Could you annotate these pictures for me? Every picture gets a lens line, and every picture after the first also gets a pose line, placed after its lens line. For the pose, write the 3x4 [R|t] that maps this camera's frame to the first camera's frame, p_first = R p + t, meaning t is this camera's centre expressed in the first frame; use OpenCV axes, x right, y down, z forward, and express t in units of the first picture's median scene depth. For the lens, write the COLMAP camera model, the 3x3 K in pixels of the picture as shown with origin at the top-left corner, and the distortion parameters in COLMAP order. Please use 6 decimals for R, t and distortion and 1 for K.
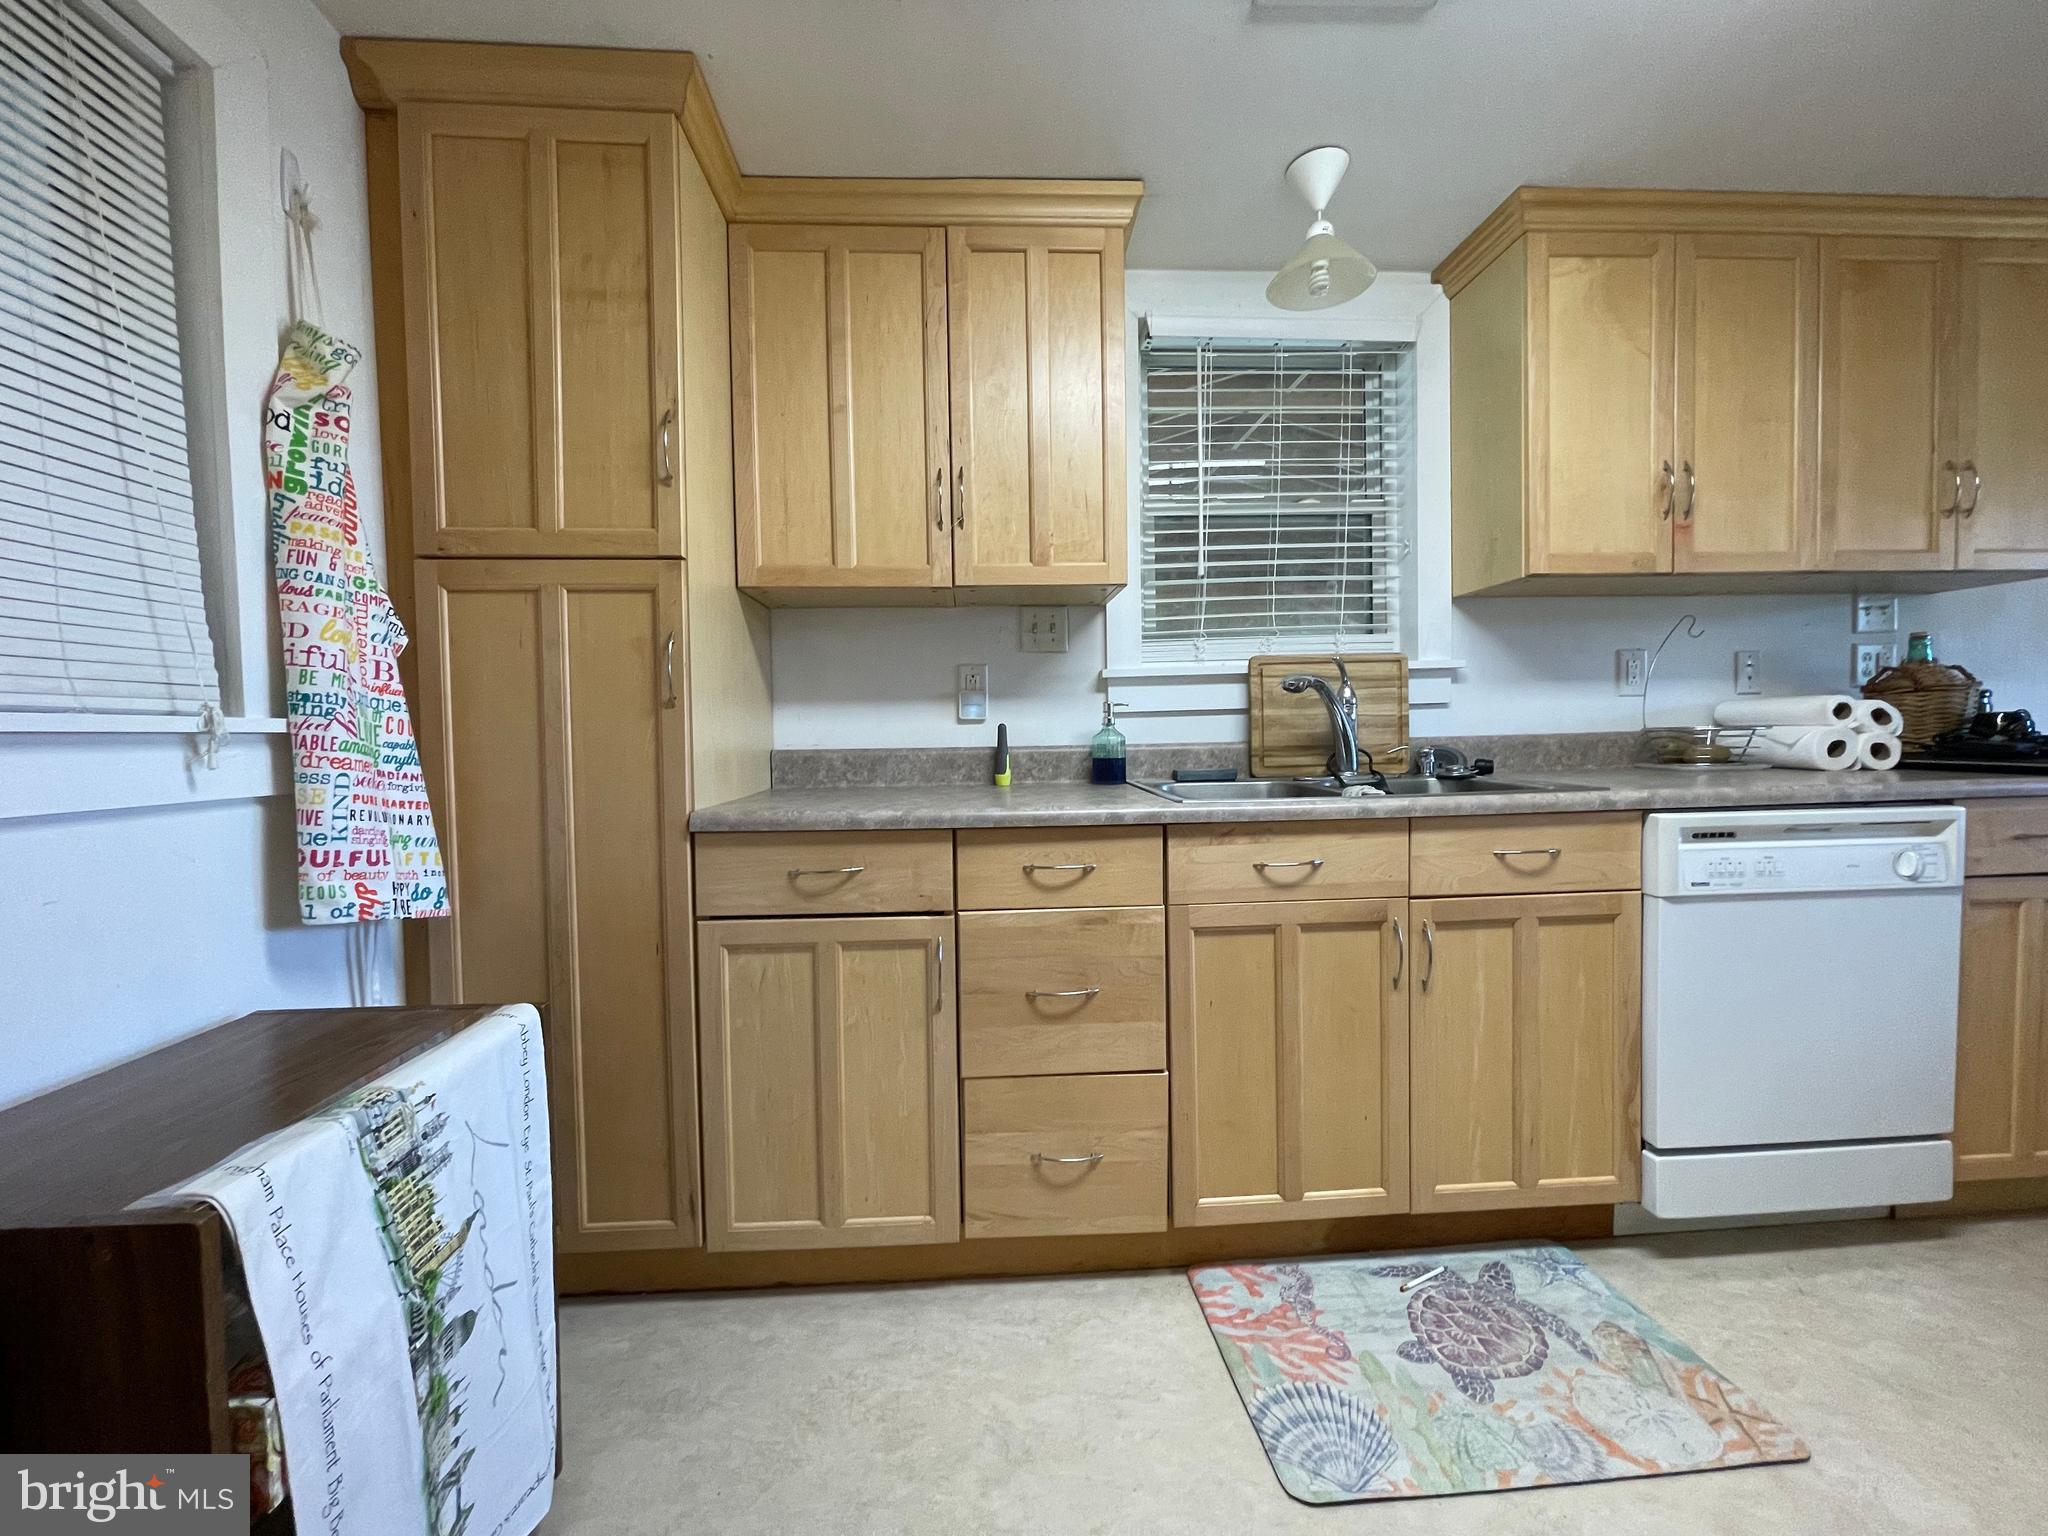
lens RADIAL K [[824.9, 0, 1016.0], [0, 824.9, 756.3], [0, 0, 1]] dist [0.001901, 0.001420]
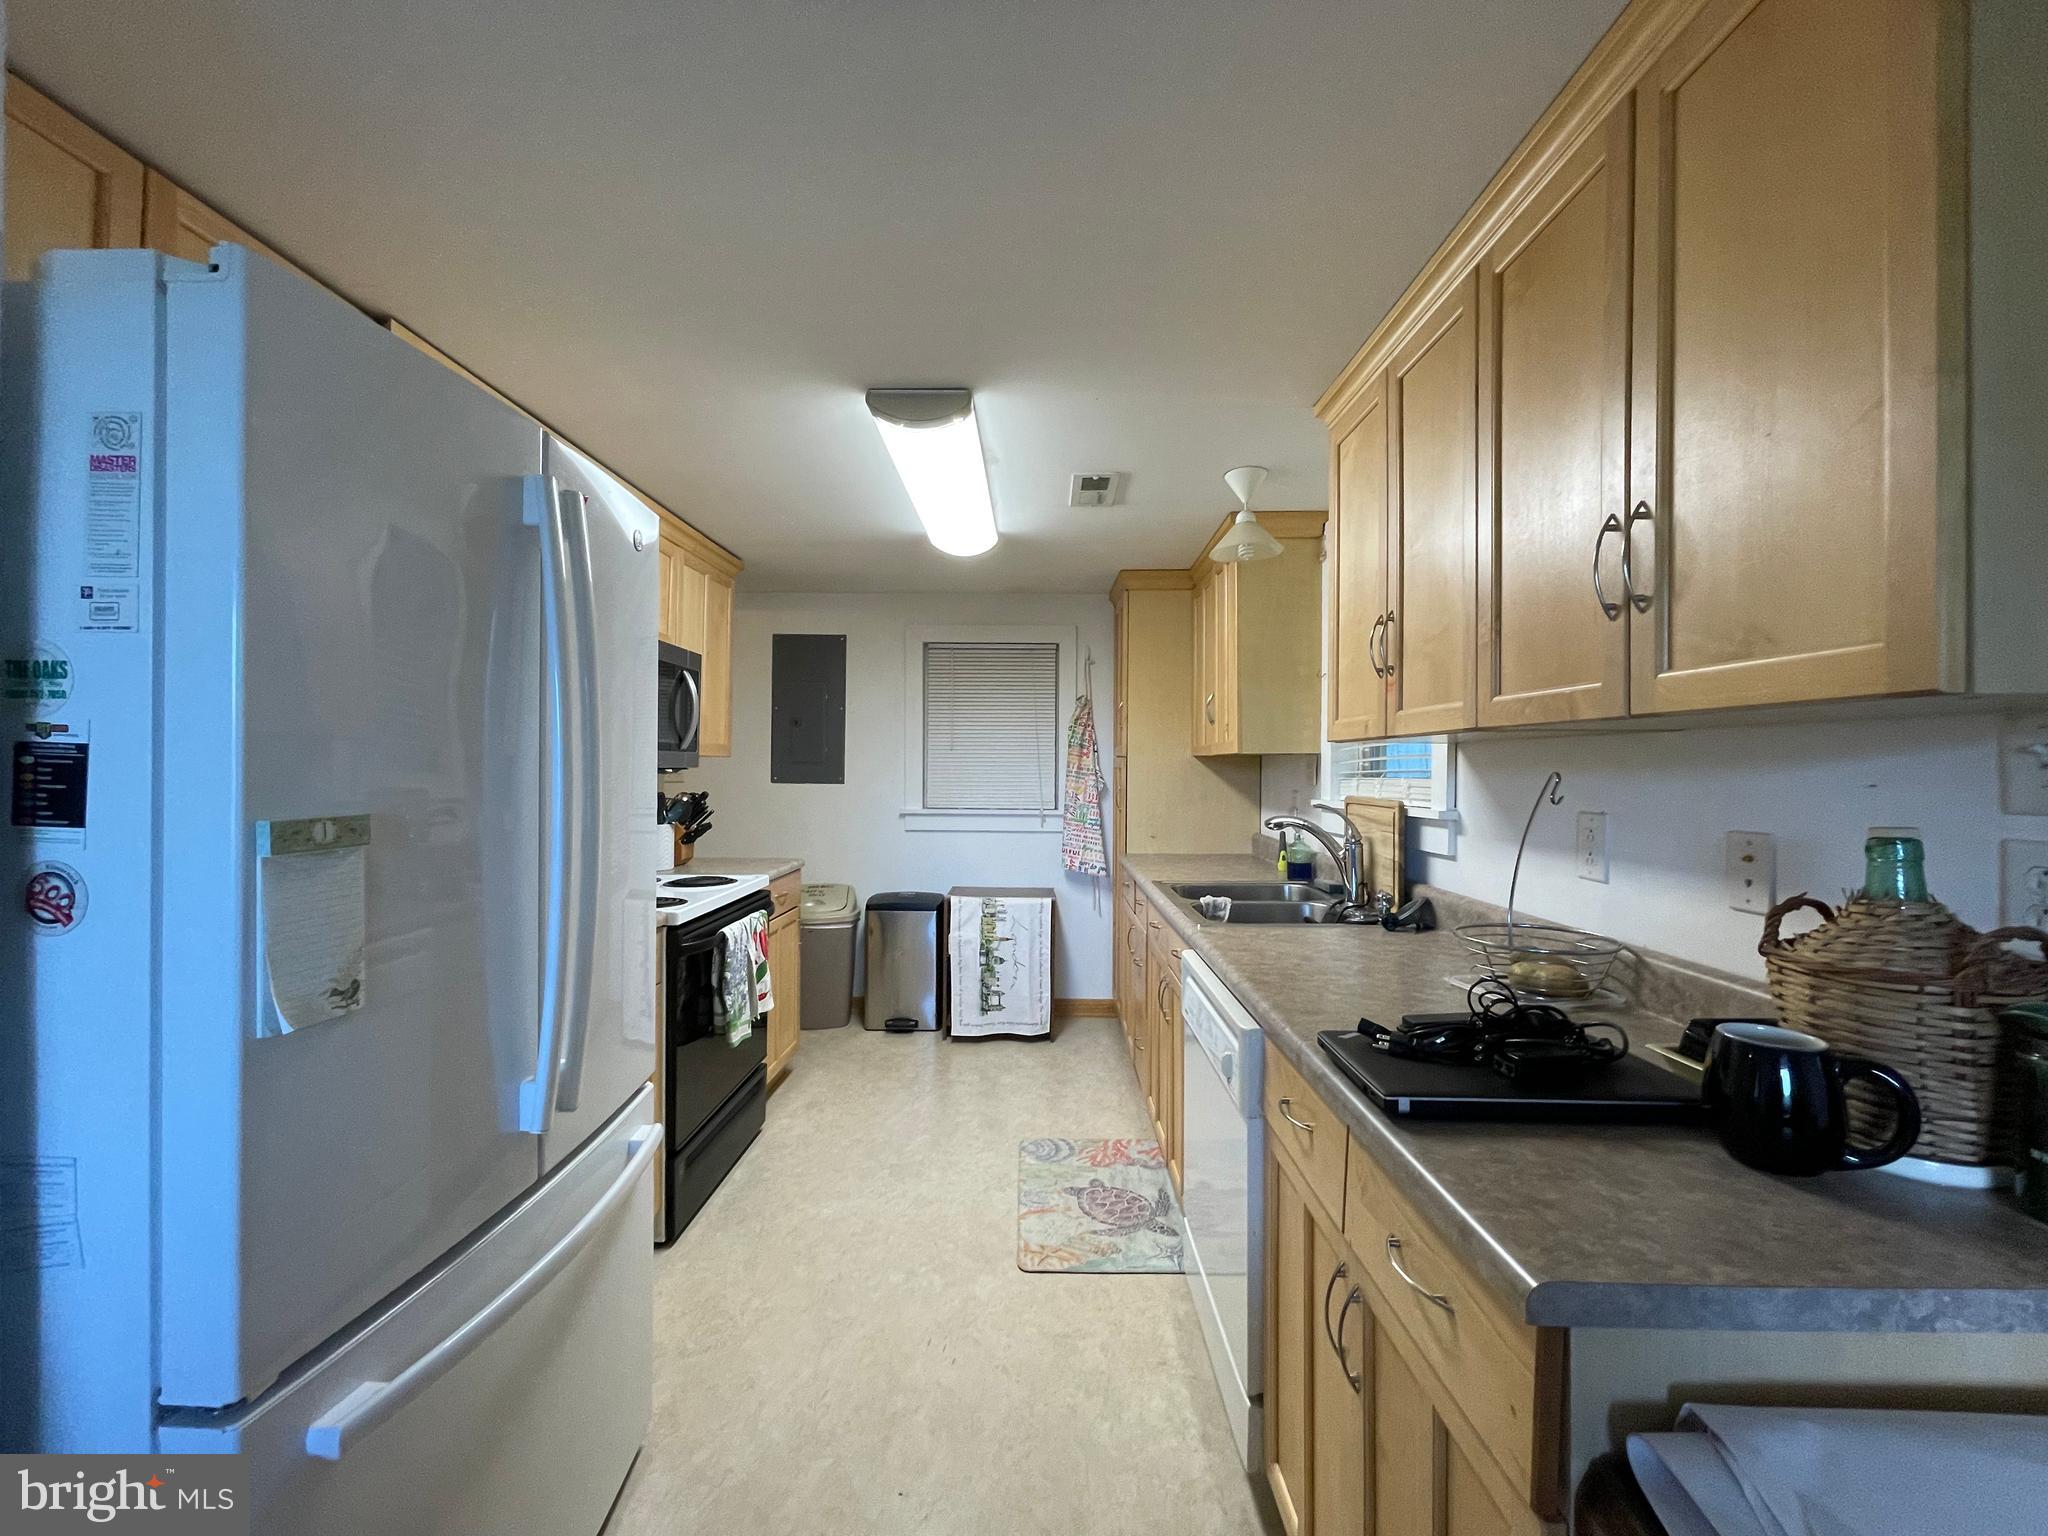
lens RADIAL K [[824.9, 0, 1021.4], [0, 824.9, 767.2], [0, 0, 1]] dist [0.001901, 0.001420]
pose [[-0.078936, 0.014172, -0.996779, 2.325567], [-0.039202, 0.999081, 0.017309, -0.247654], [0.996109, 0.040442, -0.078308, 0.926598]]
